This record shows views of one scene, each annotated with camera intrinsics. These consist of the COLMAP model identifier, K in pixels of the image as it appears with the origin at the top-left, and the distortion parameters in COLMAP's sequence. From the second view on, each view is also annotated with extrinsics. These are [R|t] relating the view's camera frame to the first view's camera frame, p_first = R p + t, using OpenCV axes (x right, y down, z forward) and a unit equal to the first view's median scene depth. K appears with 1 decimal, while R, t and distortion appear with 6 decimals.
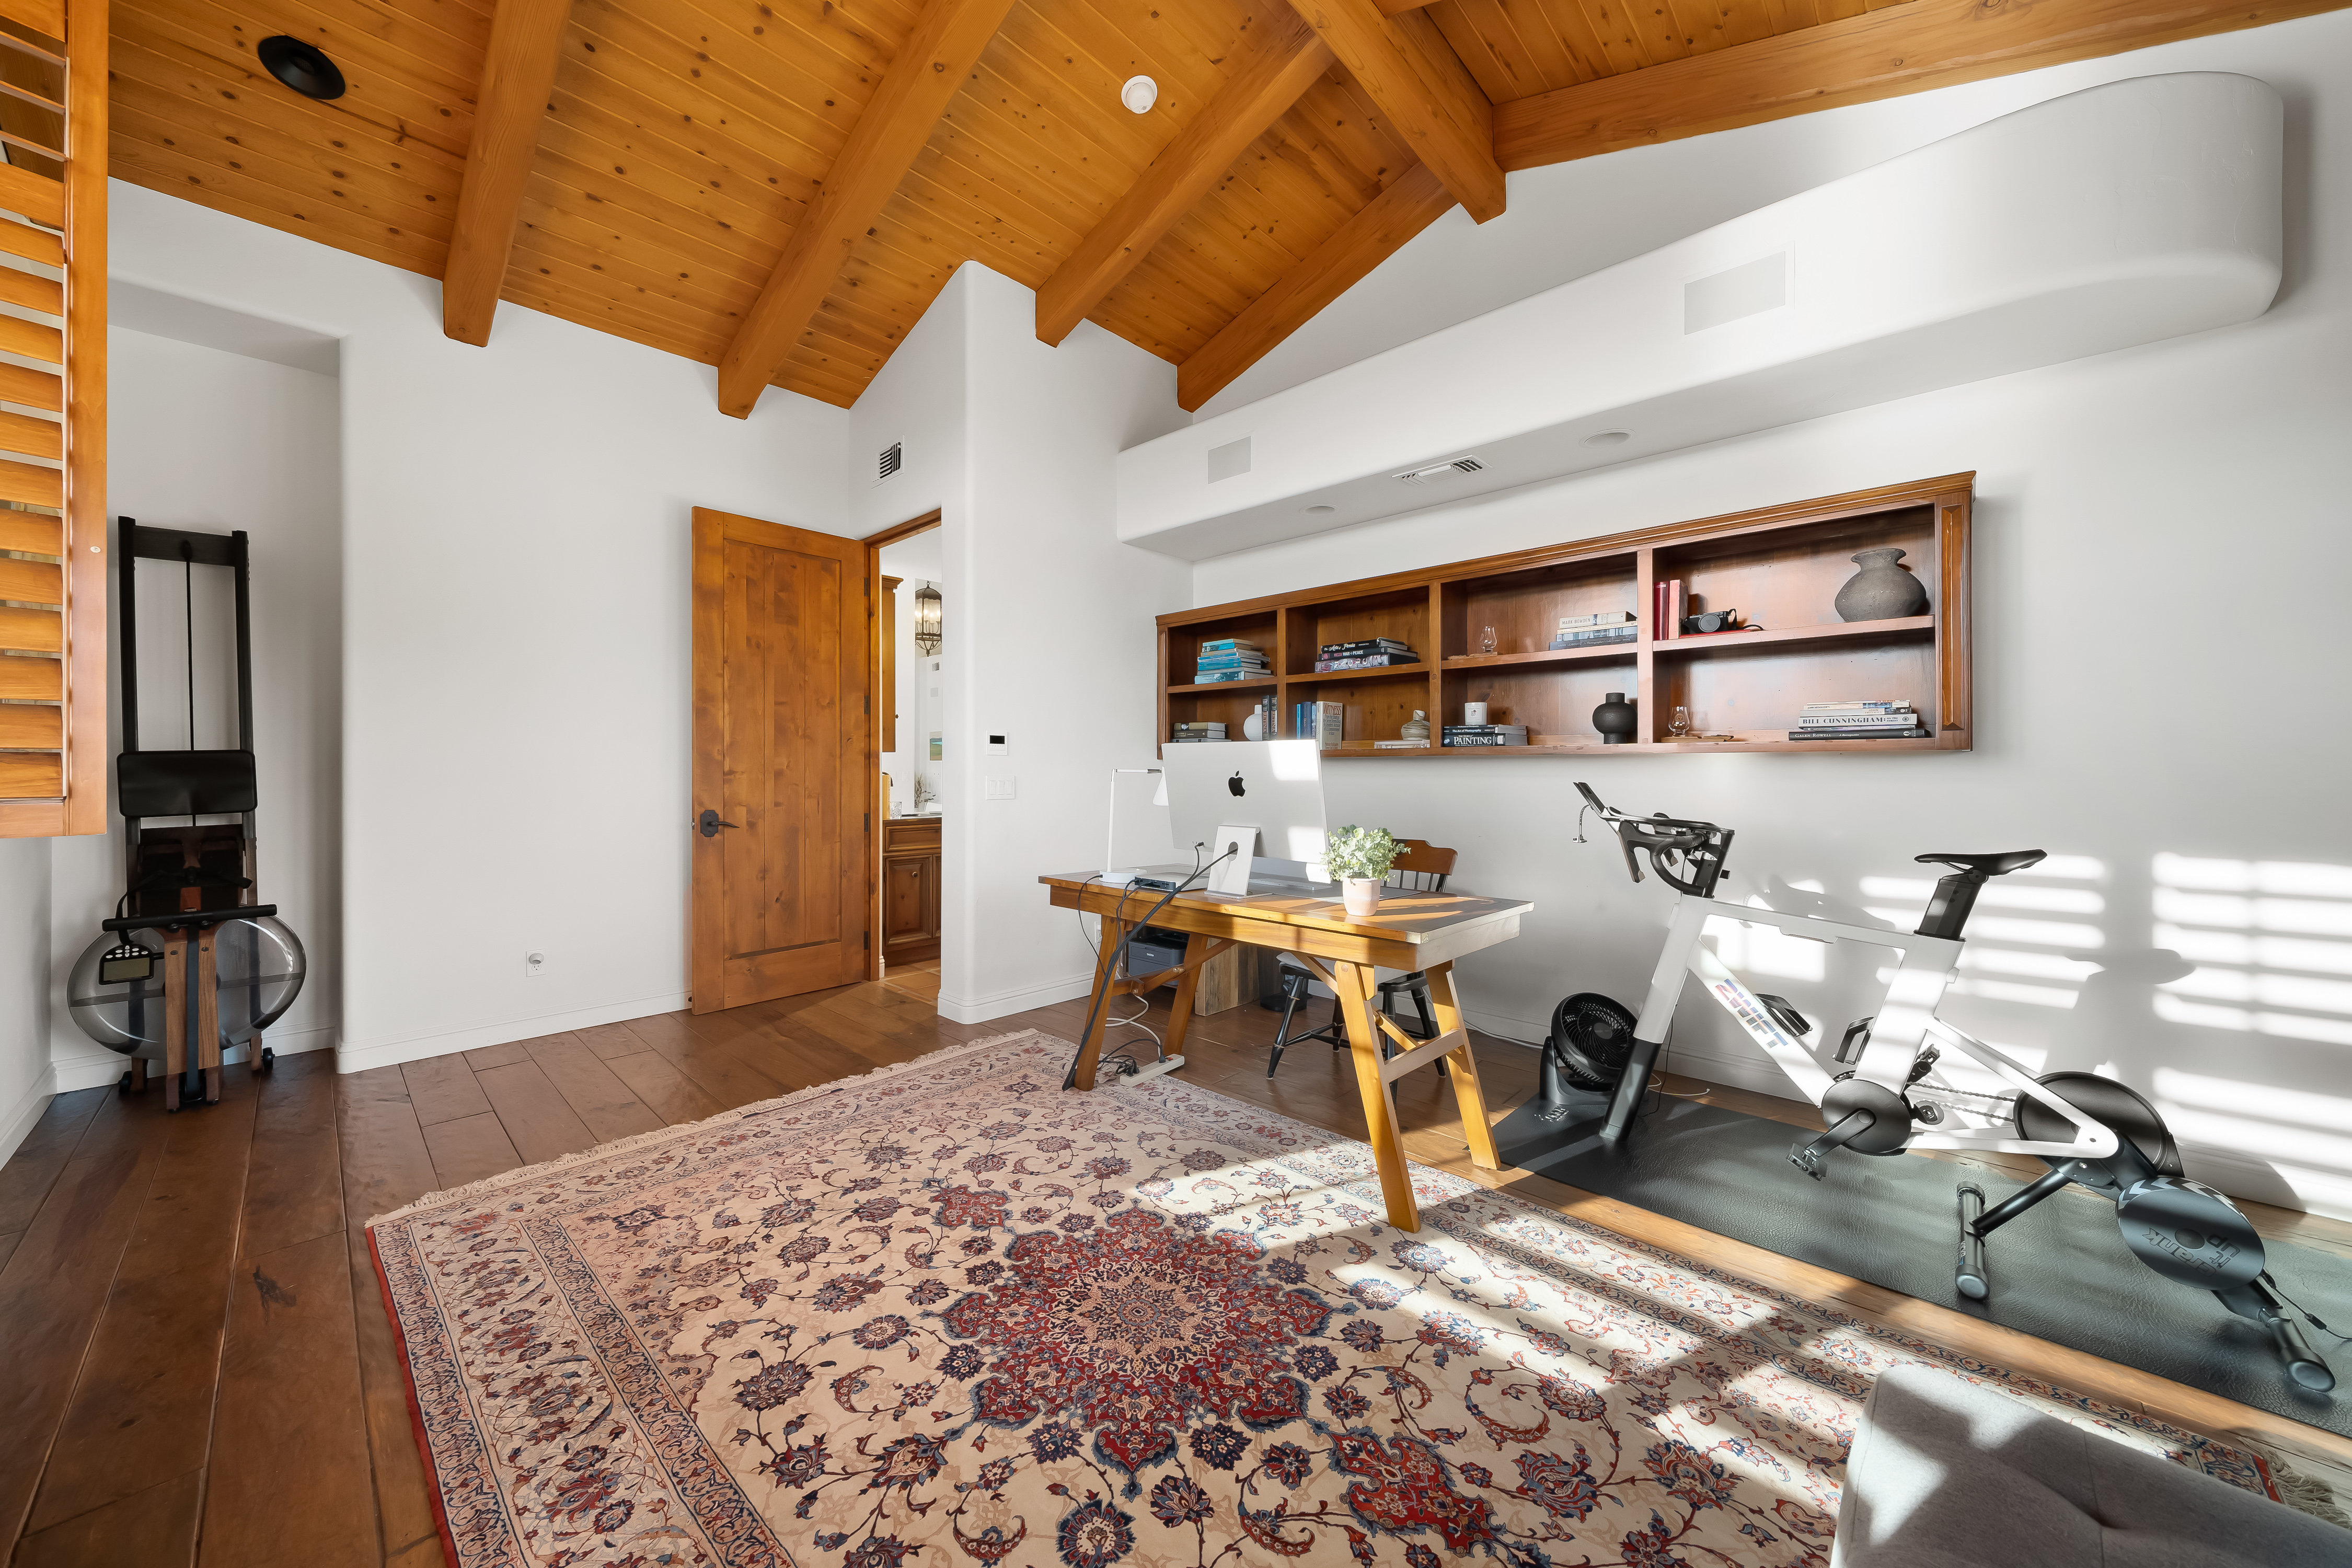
lens RADIAL K [[831.7, 0, 1187.4], [0, 831.7, 765.4], [0, 0, 1]] dist [-0.007111, -0.000122]
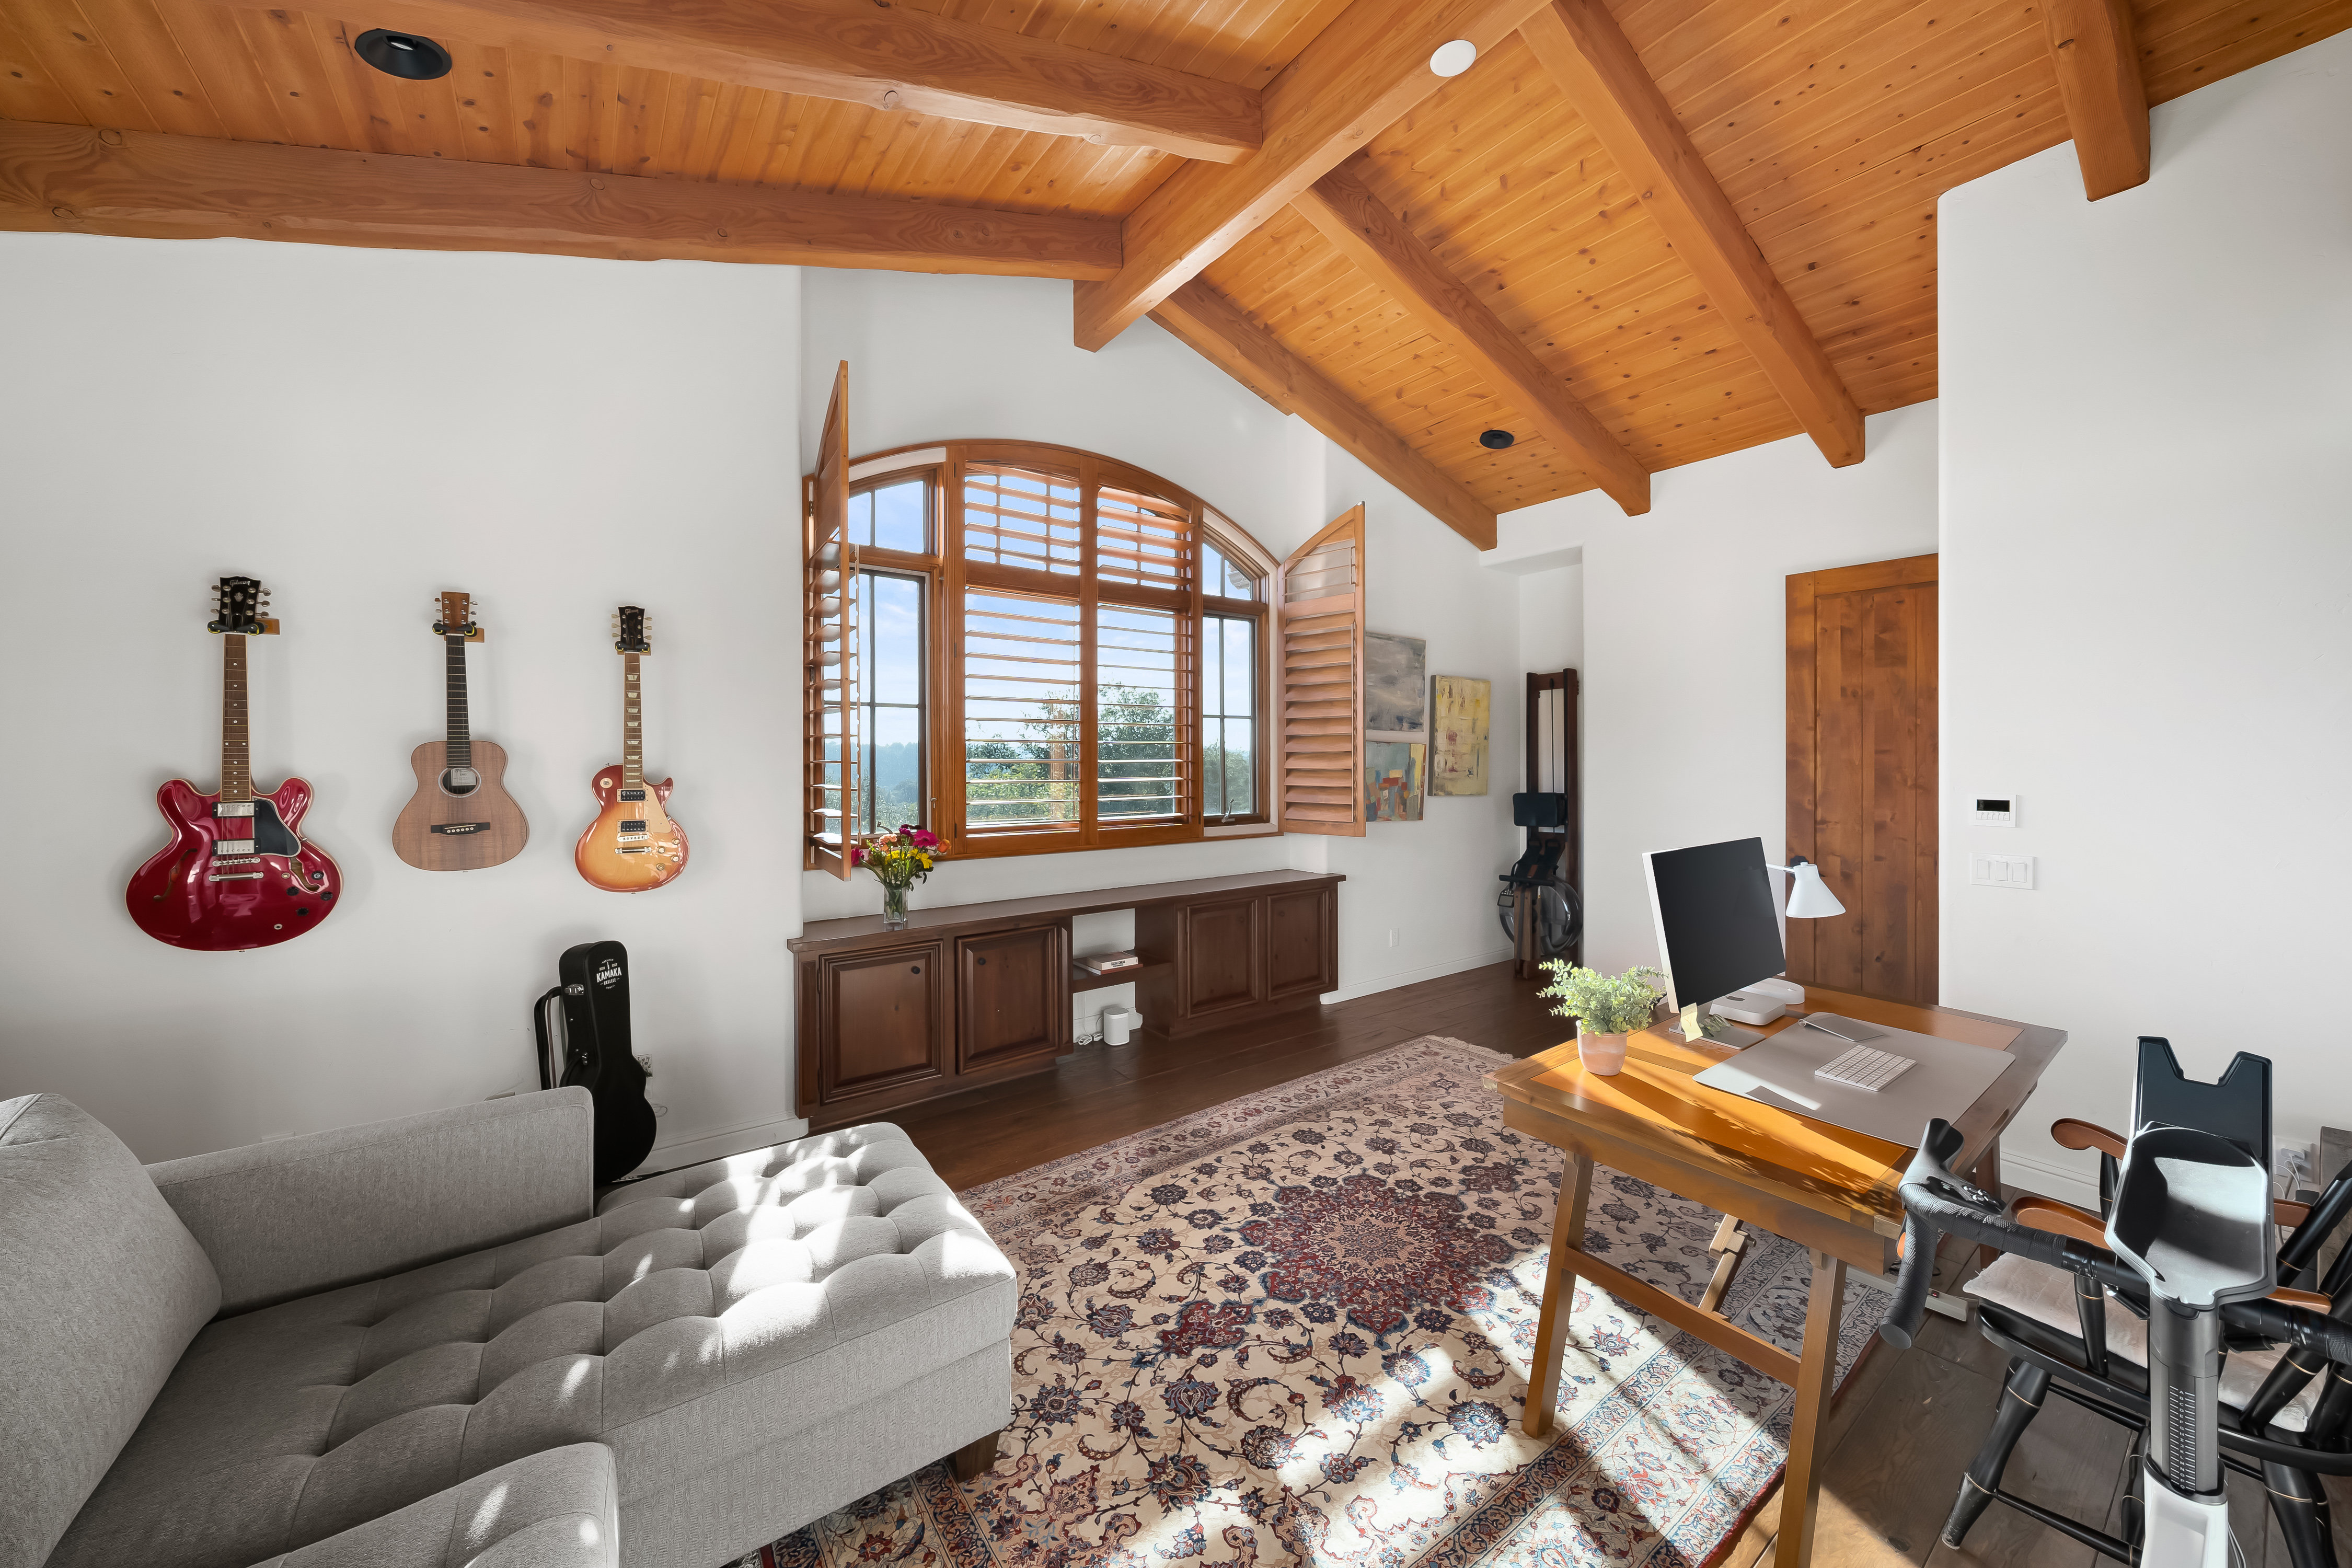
lens RADIAL K [[831.7, 0, 1187.4], [0, 831.7, 765.4], [0, 0, 1]] dist [-0.007111, -0.000122]
pose [[-0.180132, 0.006637, -0.983620, 1.329037], [0.004341, 0.999973, 0.005952, -0.157815], [0.983633, -0.003198, -0.180156, 0.908368]]
